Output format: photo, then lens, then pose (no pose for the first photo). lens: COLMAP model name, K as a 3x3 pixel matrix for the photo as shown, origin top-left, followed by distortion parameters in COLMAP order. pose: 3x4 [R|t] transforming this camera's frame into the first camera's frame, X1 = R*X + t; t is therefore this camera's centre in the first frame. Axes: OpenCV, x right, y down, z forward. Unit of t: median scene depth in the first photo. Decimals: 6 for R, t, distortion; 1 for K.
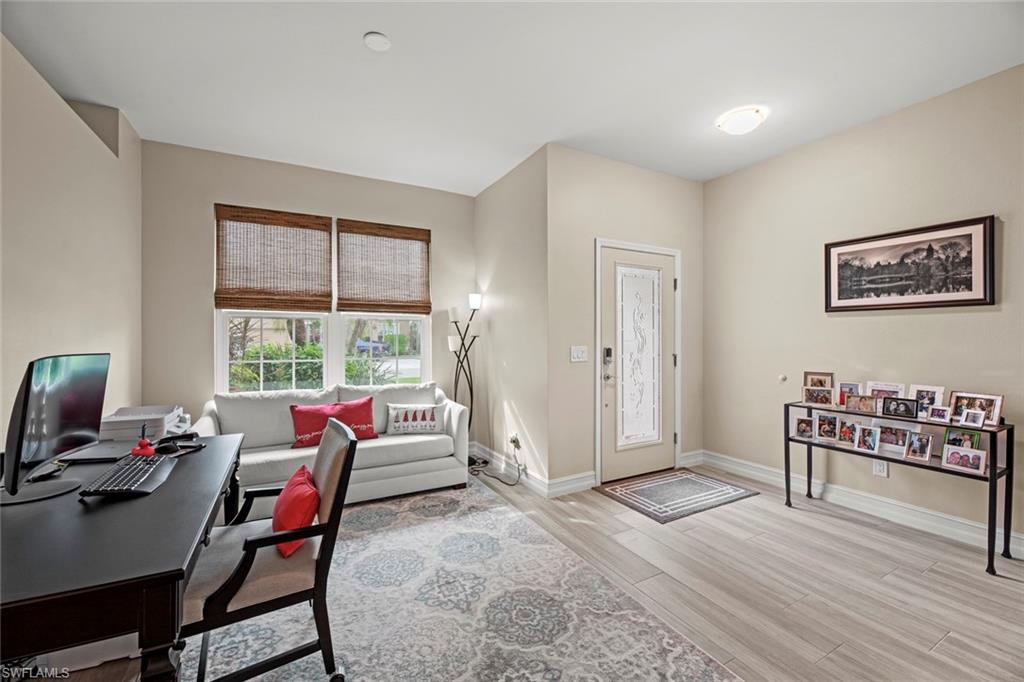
lens RADIAL K [[414.5, 0, 532.0], [0, 414.5, 337.3], [0, 0, 1]] dist [0.001151, -0.003248]
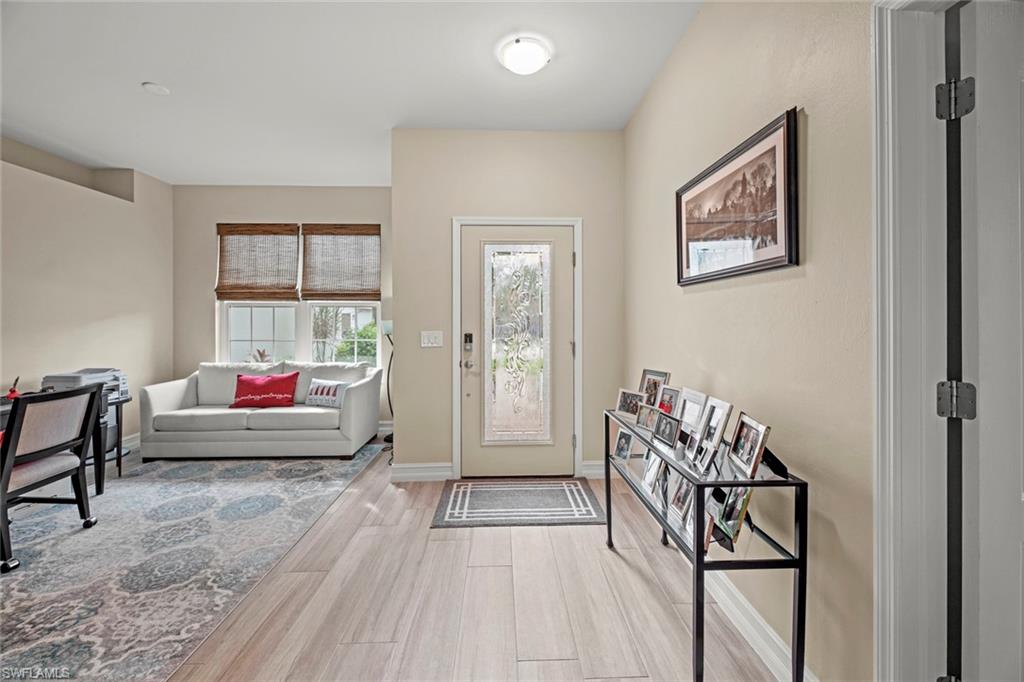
lens RADIAL K [[414.5, 0, 525.9], [0, 414.5, 322.8], [0, 0, 1]] dist [0.001151, -0.003248]
pose [[0.894290, 0.001619, -0.447486, 0.742475], [-0.000045, 0.999994, 0.003529, -0.001830], [0.447489, -0.003136, 0.894284, 0.233522]]
